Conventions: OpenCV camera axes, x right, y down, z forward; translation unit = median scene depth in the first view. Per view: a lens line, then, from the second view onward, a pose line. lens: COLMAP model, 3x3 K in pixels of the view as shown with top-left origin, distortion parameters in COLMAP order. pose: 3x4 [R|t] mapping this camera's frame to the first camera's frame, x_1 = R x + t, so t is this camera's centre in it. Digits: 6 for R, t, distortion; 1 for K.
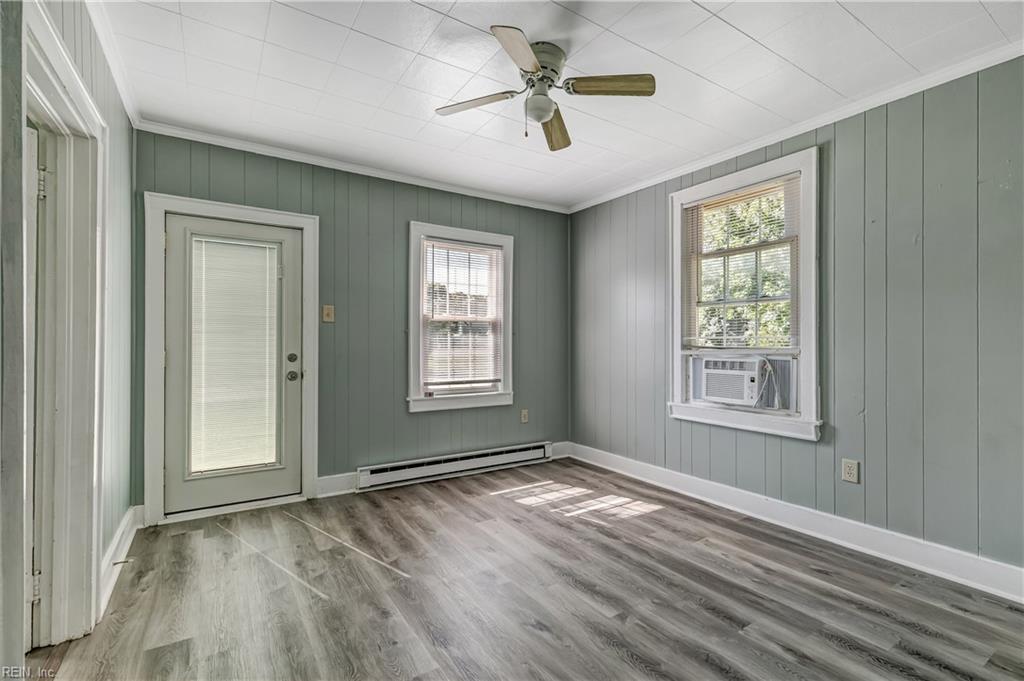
lens RADIAL K [[469.3, 0, 509.4], [0, 469.3, 341.0], [0, 0, 1]] dist [0.003729, 0.000183]
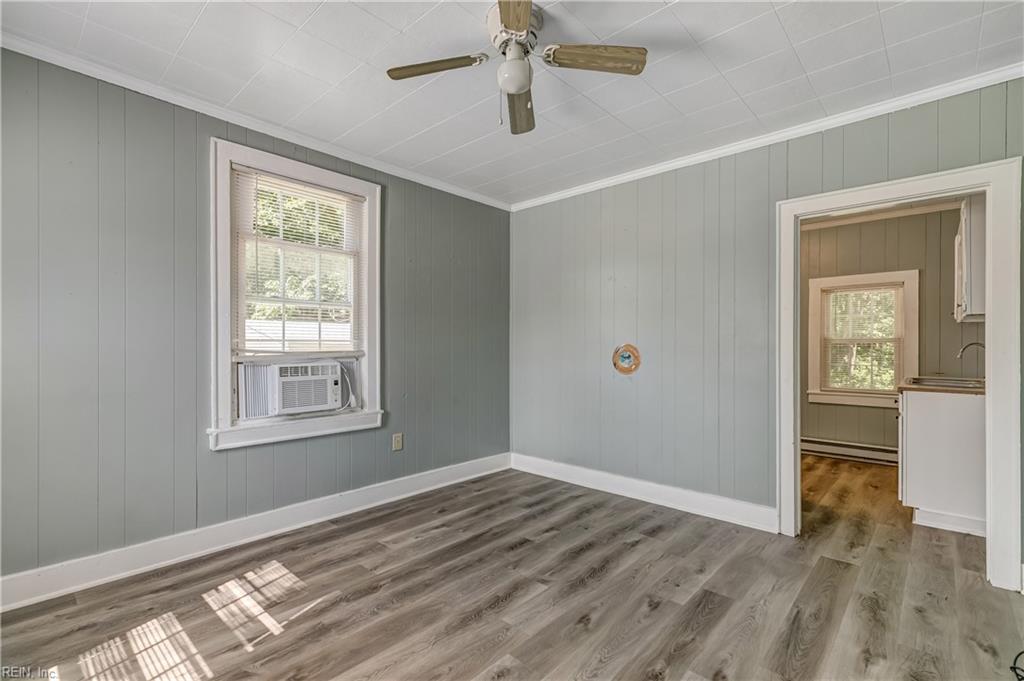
lens RADIAL K [[469.3, 0, 514.6], [0, 469.3, 343.4], [0, 0, 1]] dist [0.003729, 0.000183]
pose [[-0.272783, 0.003697, 0.962069, -0.529721], [-0.006852, 0.999960, -0.005785, 0.000679], [-0.962051, -0.008170, -0.272746, 0.850294]]
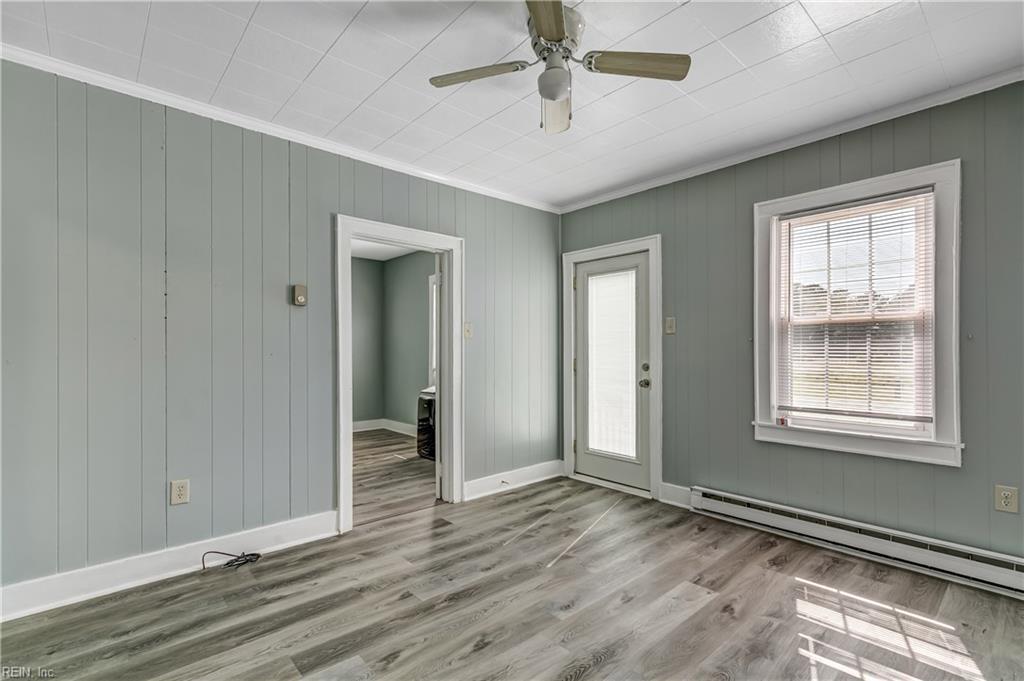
lens RADIAL K [[469.3, 0, 506.7], [0, 469.3, 347.5], [0, 0, 1]] dist [0.003729, 0.000183]
pose [[0.157879, -0.011326, -0.987394, 0.623949], [0.006084, 0.999926, -0.010497, -0.001756], [0.987440, -0.004350, 0.157936, 0.531488]]
